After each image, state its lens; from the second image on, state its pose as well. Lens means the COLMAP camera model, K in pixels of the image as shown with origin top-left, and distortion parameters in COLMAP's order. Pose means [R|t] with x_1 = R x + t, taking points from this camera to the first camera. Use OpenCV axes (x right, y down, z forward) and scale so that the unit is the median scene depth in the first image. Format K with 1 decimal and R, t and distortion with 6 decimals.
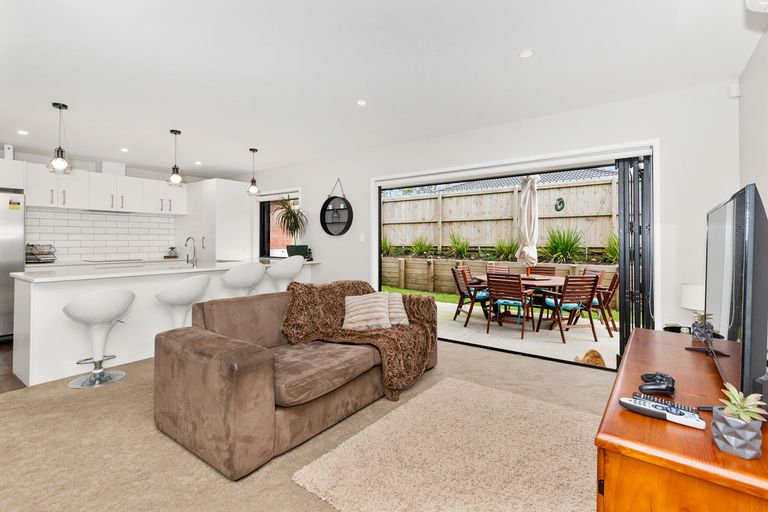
lens RADIAL K [[365.3, 0, 418.4], [0, 365.3, 250.4], [0, 0, 1]] dist [-0.023807, -0.002256]
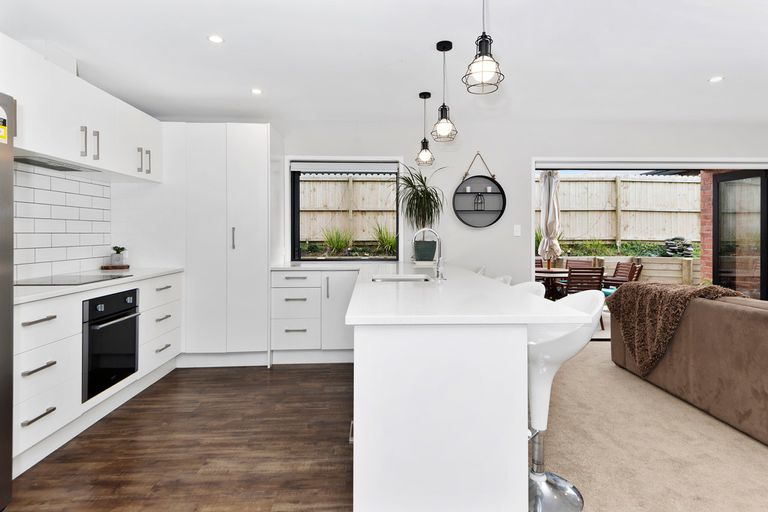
lens RADIAL K [[416.5, 0, 394.6], [0, 416.5, 225.0], [0, 0, 1]] dist [-0.007330, 0.000751]
pose [[0.814180, 0.011143, 0.580506, -0.538546], [0.016417, 0.998974, -0.042201, -0.006852], [-0.580380, 0.043890, 0.813162, 0.246811]]
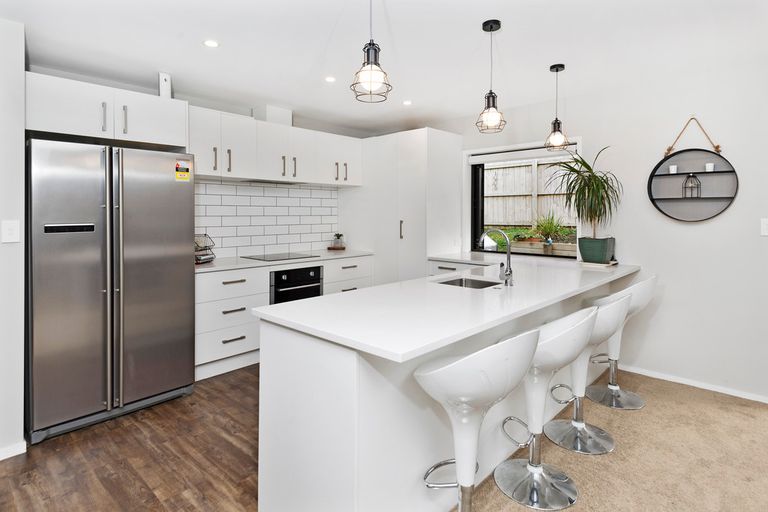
lens RADIAL K [[416.5, 0, 385.0], [0, 416.5, 217.4], [0, 0, 1]] dist [-0.007330, 0.000751]
pose [[0.982139, 0.000136, -0.188158, -0.343390], [-0.002782, 0.999901, -0.013800, -0.022615], [0.188137, 0.014077, 0.982042, 0.191596]]
